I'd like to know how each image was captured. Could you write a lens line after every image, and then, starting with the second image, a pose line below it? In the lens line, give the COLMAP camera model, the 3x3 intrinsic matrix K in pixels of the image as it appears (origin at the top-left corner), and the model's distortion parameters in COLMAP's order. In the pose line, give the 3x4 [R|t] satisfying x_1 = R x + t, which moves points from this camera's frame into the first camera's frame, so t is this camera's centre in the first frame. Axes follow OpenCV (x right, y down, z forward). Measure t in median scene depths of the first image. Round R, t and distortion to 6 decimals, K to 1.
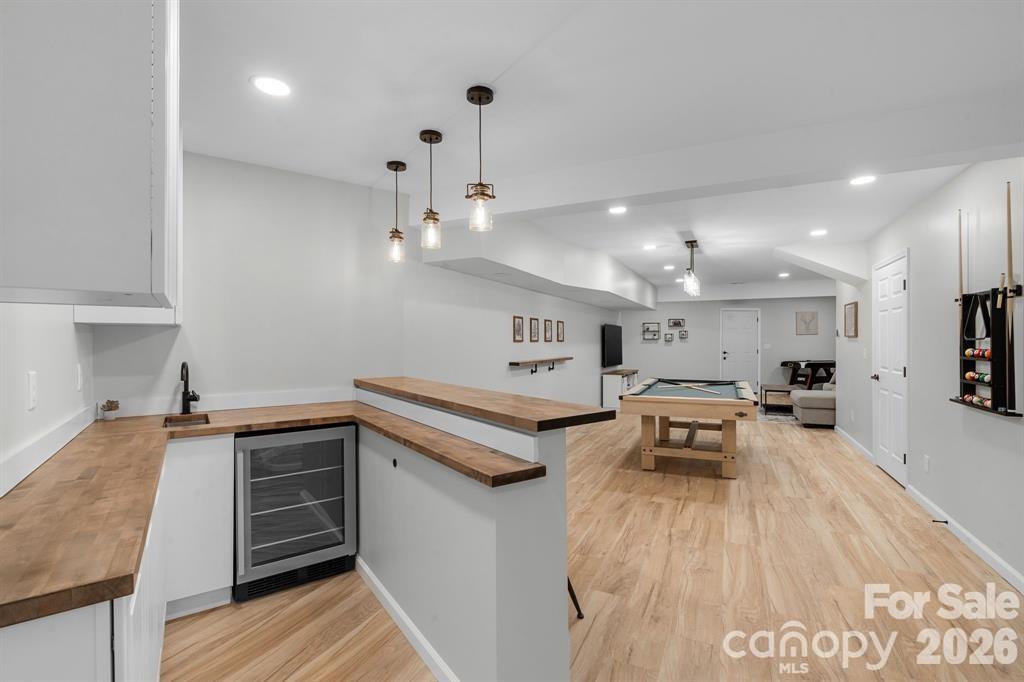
lens RADIAL K [[463.3, 0, 514.6], [0, 463.3, 334.2], [0, 0, 1]] dist [-0.003897, -0.000178]
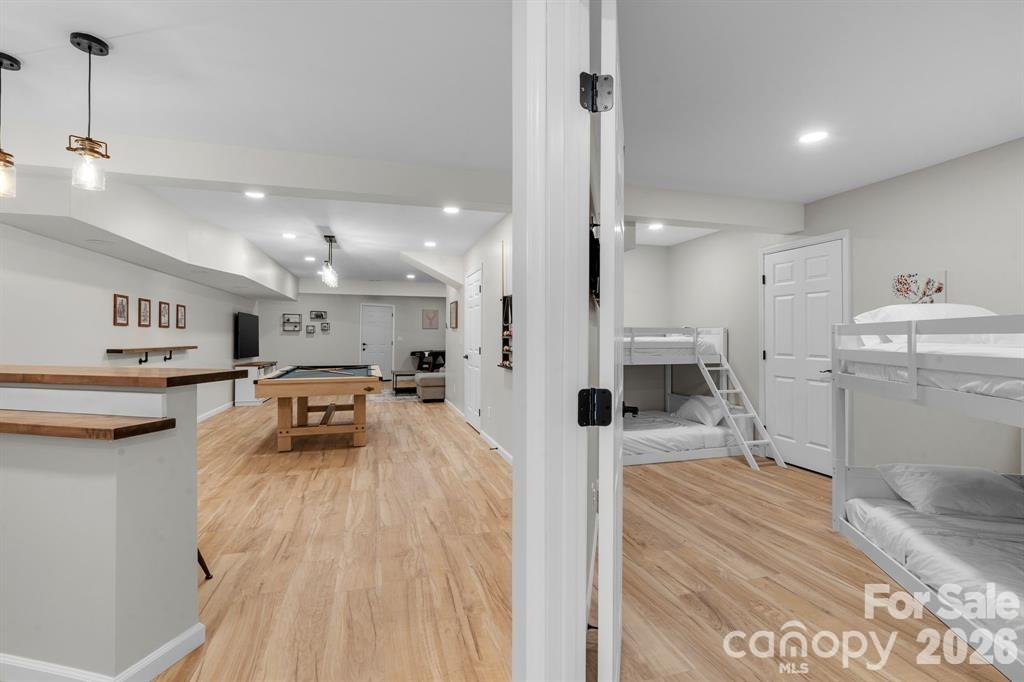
lens RADIAL K [[463.3, 0, 514.6], [0, 463.3, 334.2], [0, 0, 1]] dist [-0.003897, -0.000178]
pose [[0.744311, 0.008757, 0.667775, -0.022605], [-0.013771, 0.999903, 0.002237, 0.023753], [-0.667691, -0.010860, 0.744359, -0.115792]]
